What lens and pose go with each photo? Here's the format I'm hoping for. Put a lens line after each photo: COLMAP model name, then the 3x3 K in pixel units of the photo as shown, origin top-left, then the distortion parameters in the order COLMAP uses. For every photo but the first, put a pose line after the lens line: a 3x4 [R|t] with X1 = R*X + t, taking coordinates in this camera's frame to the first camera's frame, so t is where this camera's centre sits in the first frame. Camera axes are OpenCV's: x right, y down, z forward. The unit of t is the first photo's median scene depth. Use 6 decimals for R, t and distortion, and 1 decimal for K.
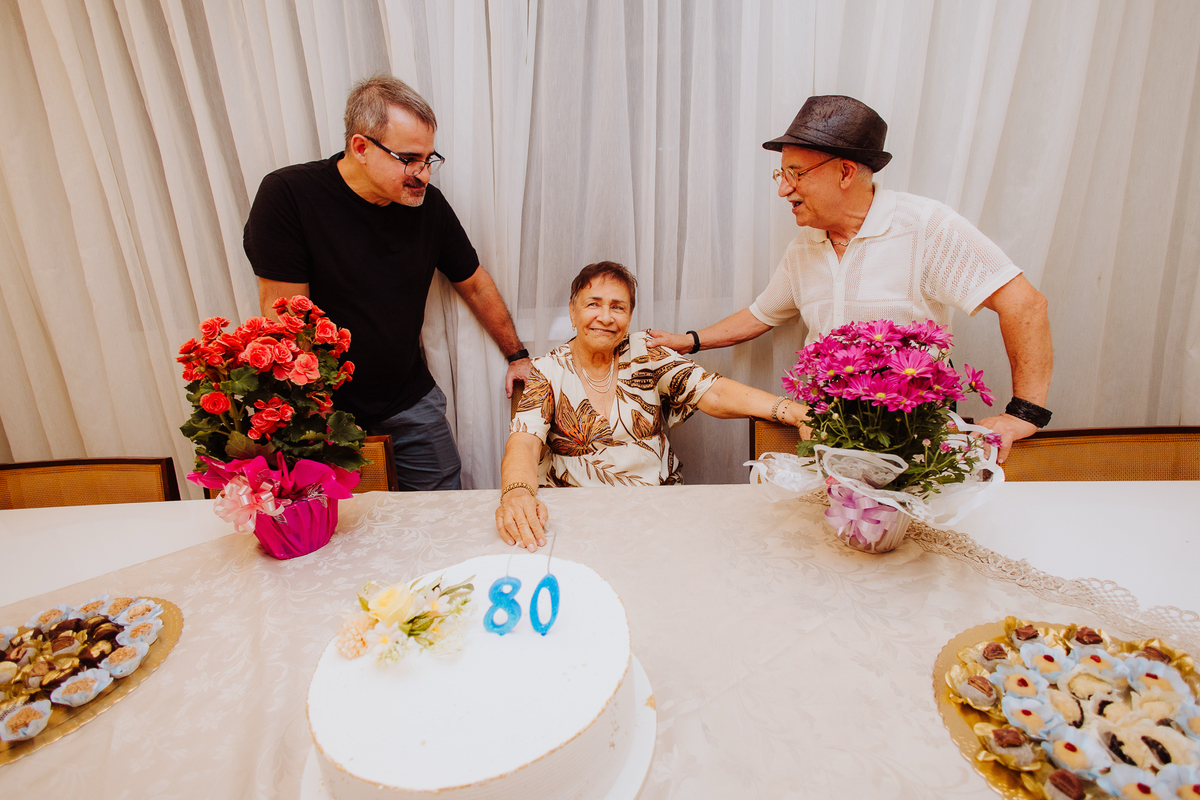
lens RADIAL K [[613.7, 0, 603.6], [0, 613.7, 377.8], [0, 0, 1]] dist [-0.000657, -0.002023]
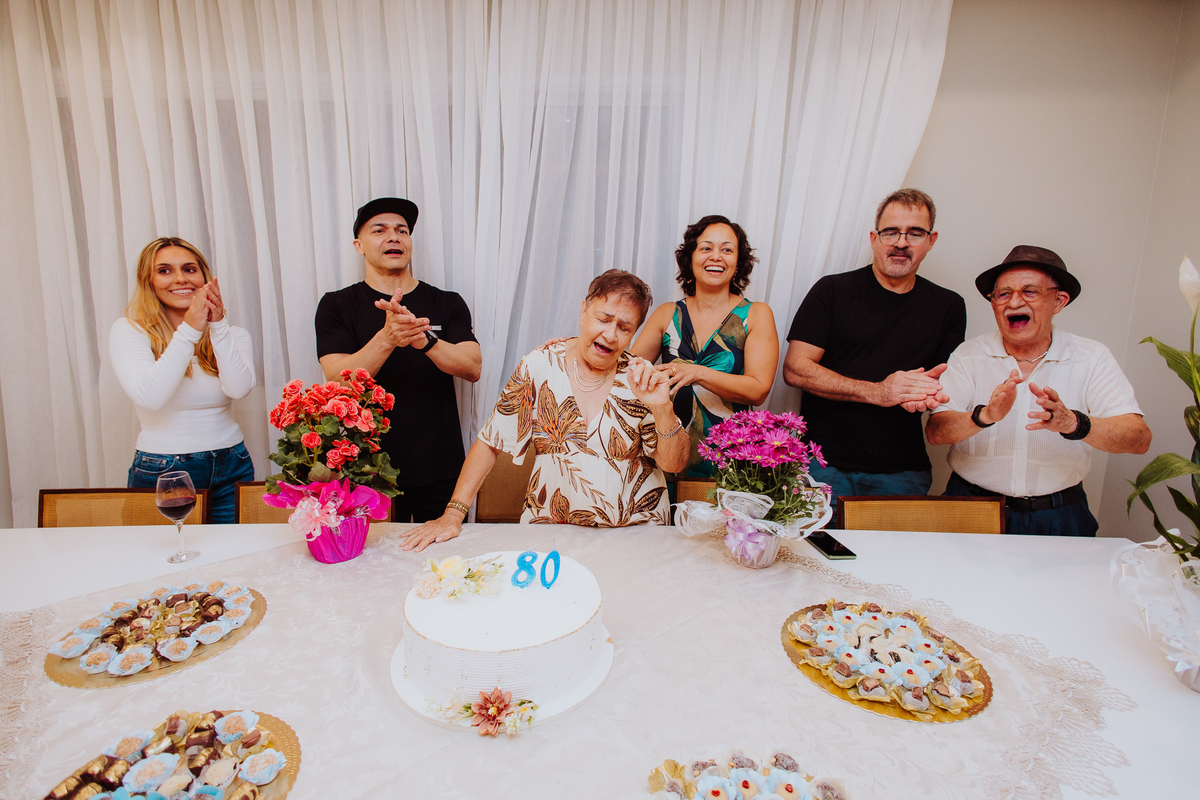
lens RADIAL K [[613.7, 0, 603.6], [0, 613.7, 377.8], [0, 0, 1]] dist [-0.000657, -0.002023]
pose [[0.991807, 0.067353, 0.108546, -0.127106], [-0.051675, 0.988621, -0.141271, 0.068377], [-0.116826, 0.134505, 0.984002, -0.526189]]
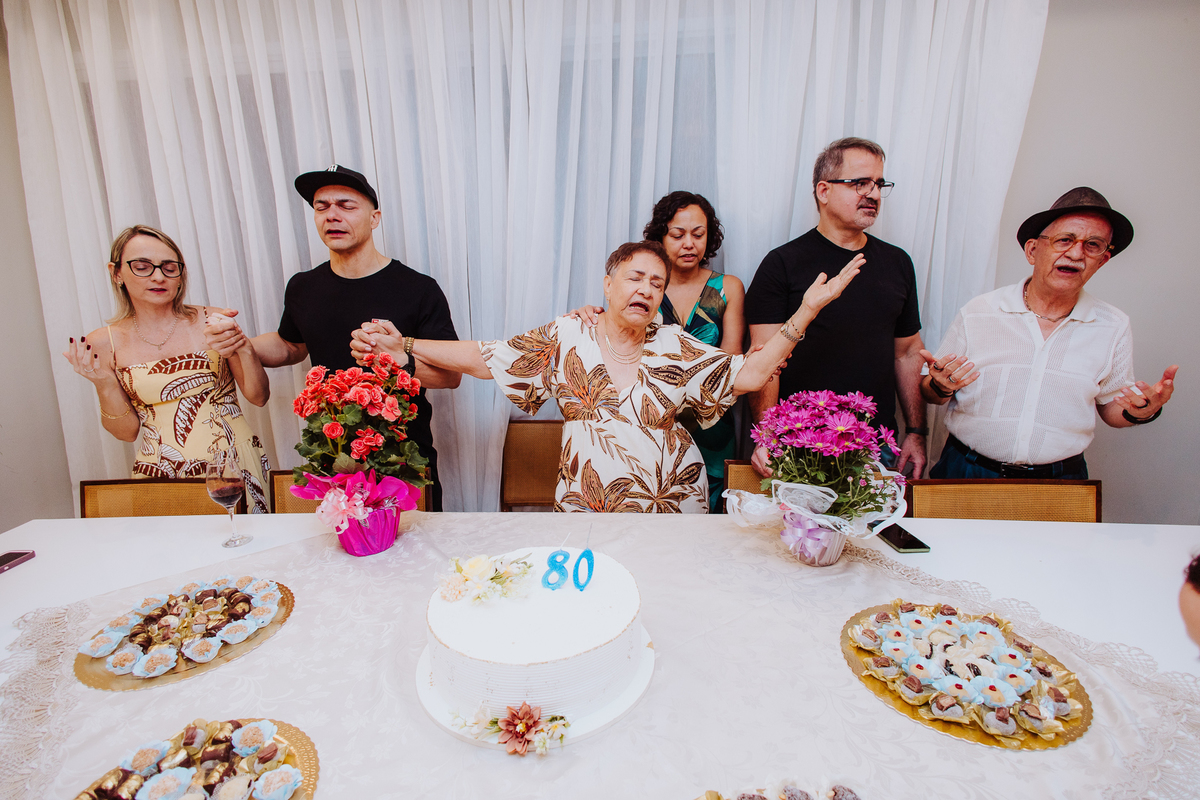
lens RADIAL K [[621.6, 0, 603.9], [0, 621.6, 383.9], [0, 0, 1]] dist [-0.006007, 0.001293]
pose [[0.998485, 0.042287, 0.035196, -0.090034], [-0.039239, 0.995760, -0.083196, 0.031933], [-0.038565, 0.081689, 0.995911, -0.417030]]
